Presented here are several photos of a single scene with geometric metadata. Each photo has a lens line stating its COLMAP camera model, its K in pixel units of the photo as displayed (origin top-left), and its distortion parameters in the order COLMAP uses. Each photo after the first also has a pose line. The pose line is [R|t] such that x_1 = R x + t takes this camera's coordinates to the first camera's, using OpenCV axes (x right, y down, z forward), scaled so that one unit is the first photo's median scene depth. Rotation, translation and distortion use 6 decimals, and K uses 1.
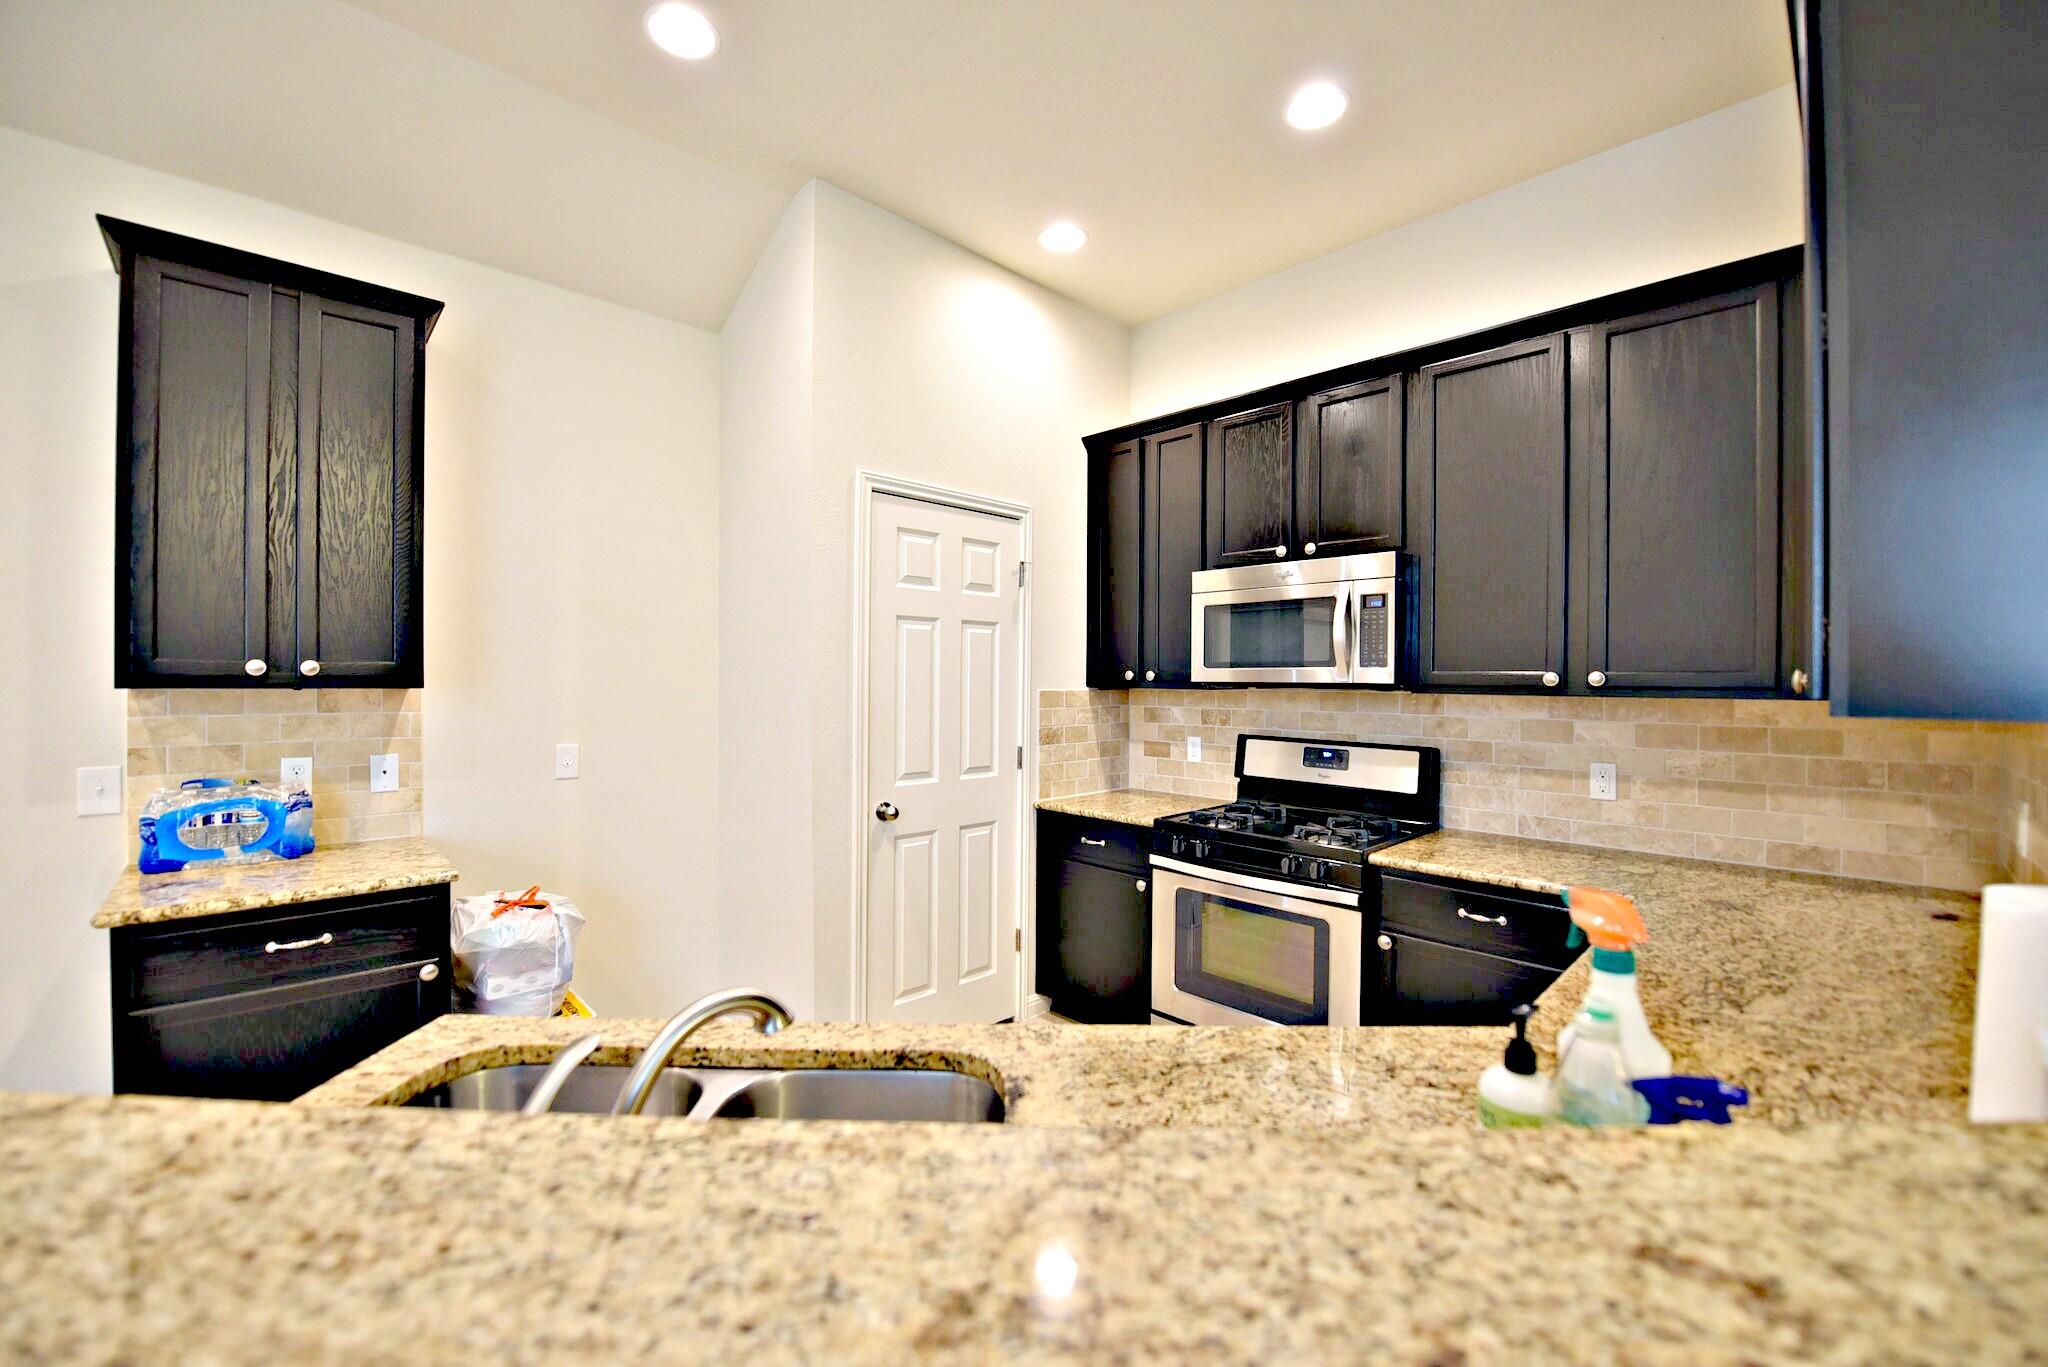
lens RADIAL K [[825.1, 0, 1031.0], [0, 825.1, 681.2], [0, 0, 1]] dist [-0.014542, -0.004365]
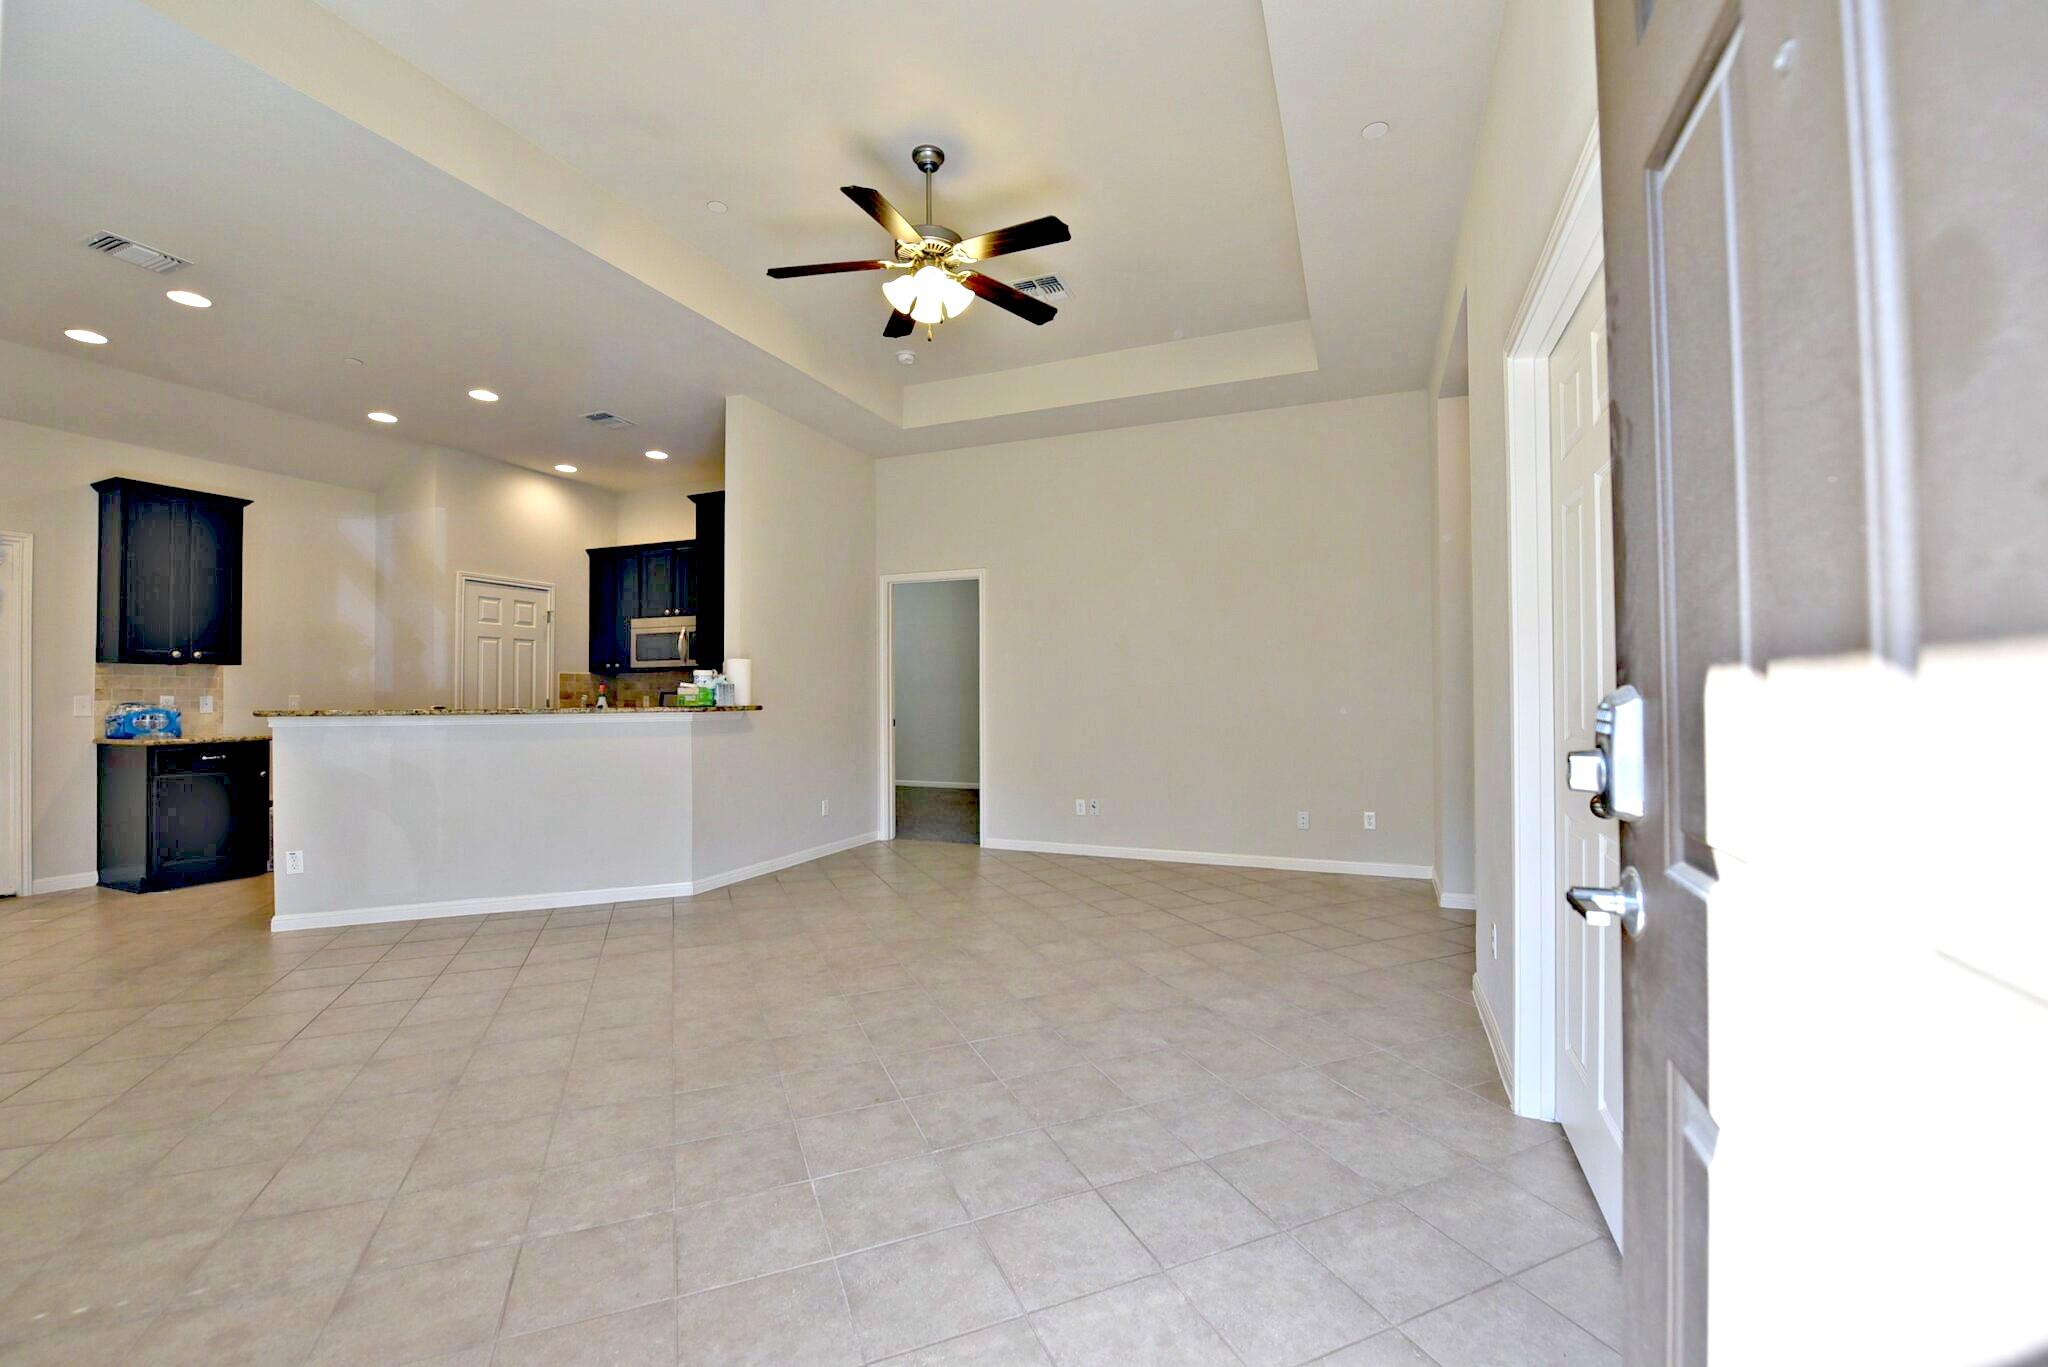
lens RADIAL K [[836.0, 0, 1029.9], [0, 836.0, 680.7], [0, 0, 1]] dist [-0.011883, -0.004401]
pose [[0.915899, -0.003844, 0.401390, 0.314441], [0.012615, 0.999736, -0.019211, 0.106935], [-0.401211, 0.022659, 0.915706, -1.725621]]
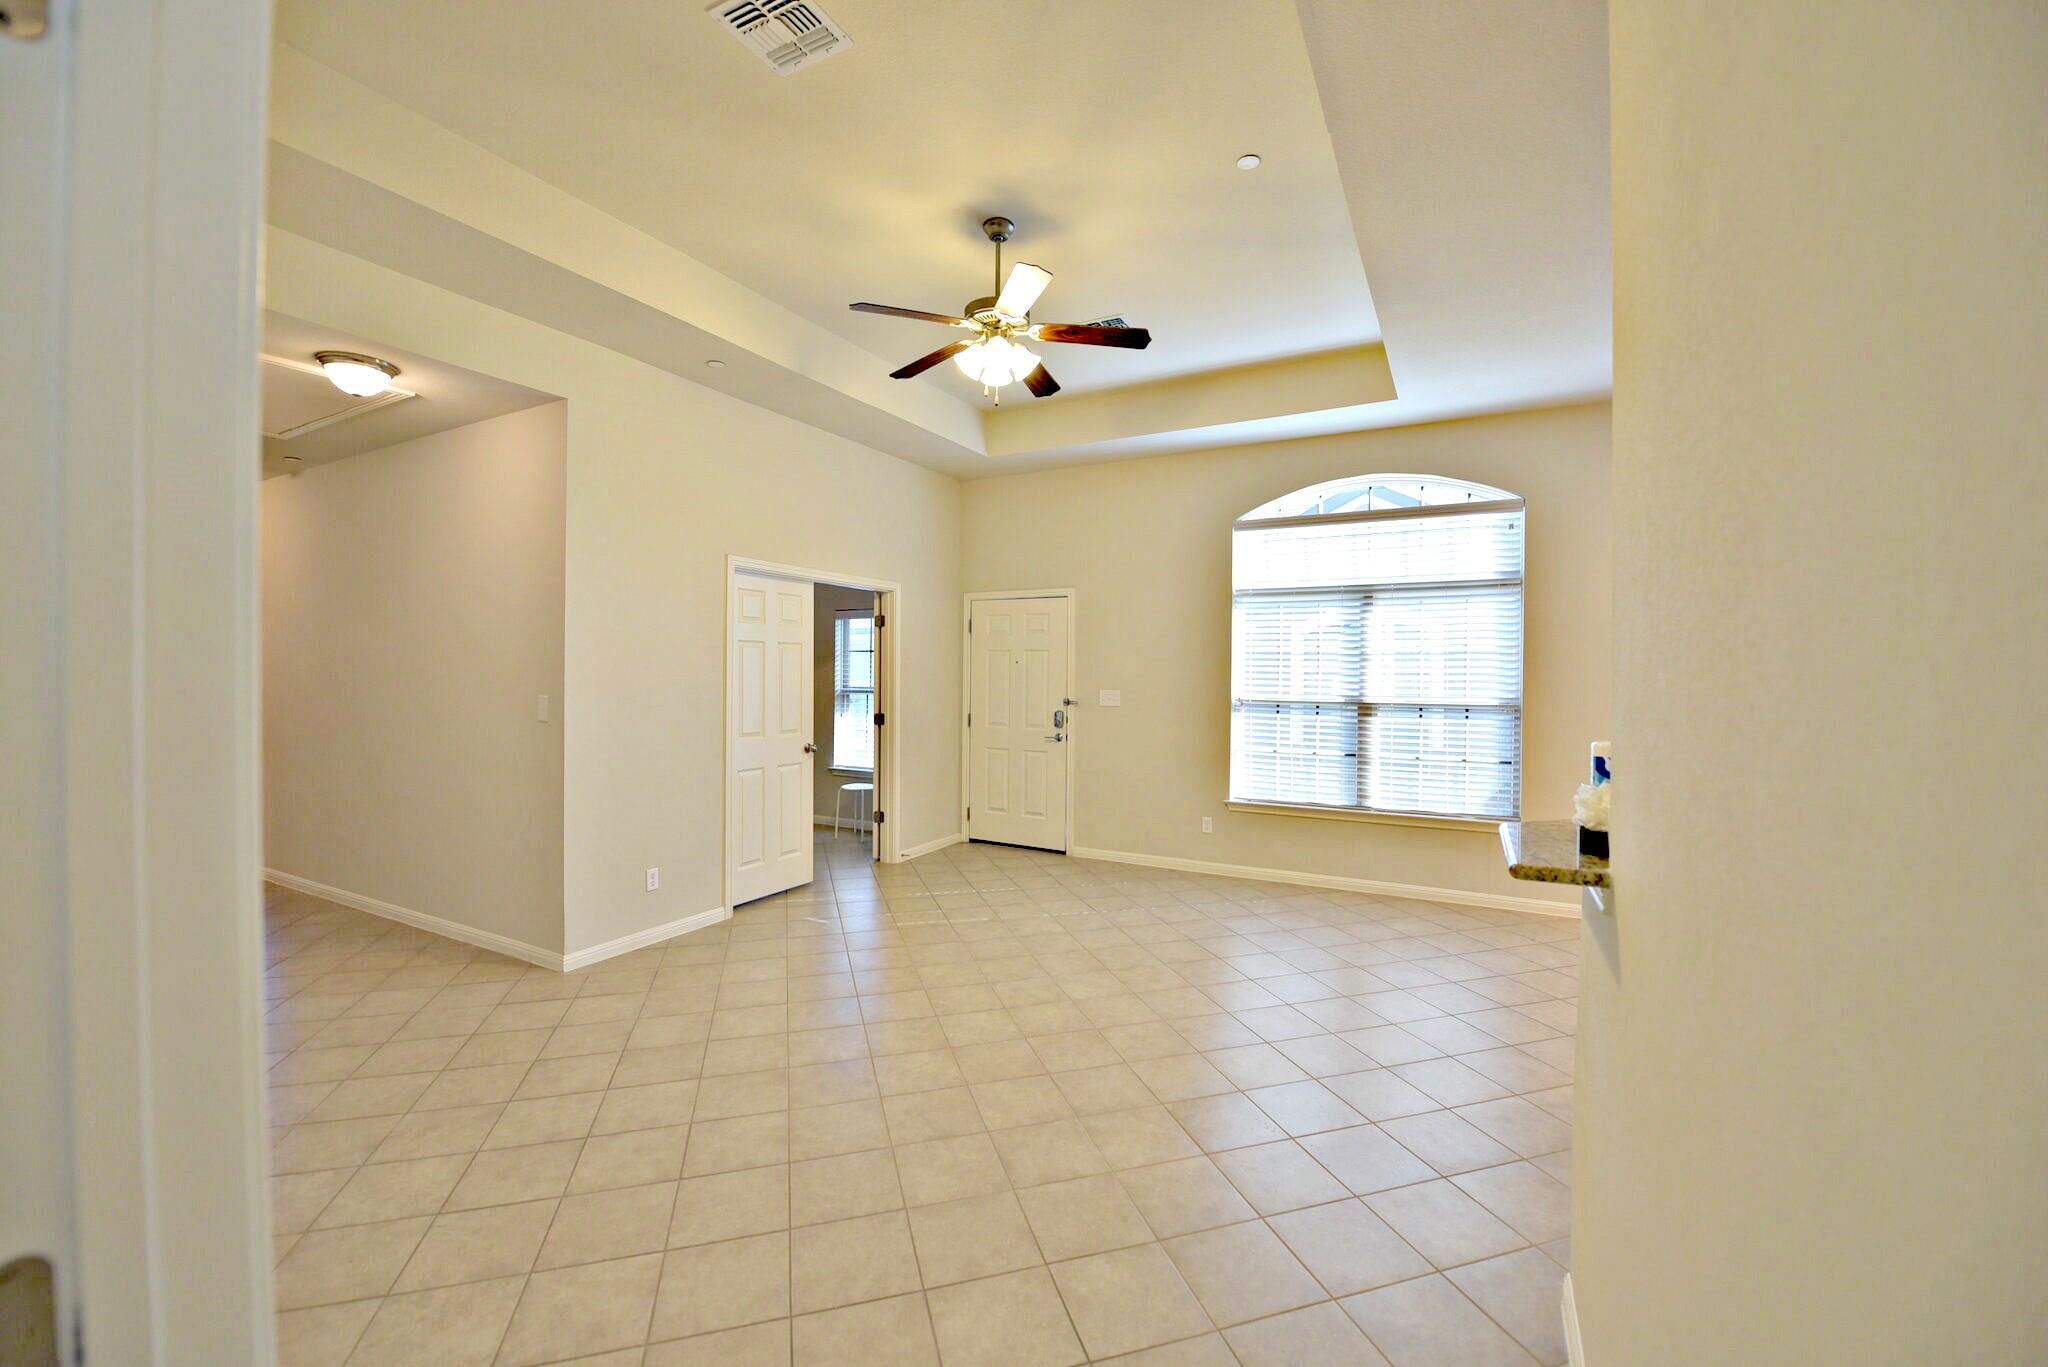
lens RADIAL K [[812.6, 0, 1030.6], [0, 812.6, 681.4], [0, 0, 1]] dist [-0.012342, -0.004324]
pose [[-0.954604, -0.008859, -0.297747, 0.992767], [-0.014064, 0.999783, 0.015341, -0.009515], [0.297546, 0.018832, -0.954522, 0.659397]]
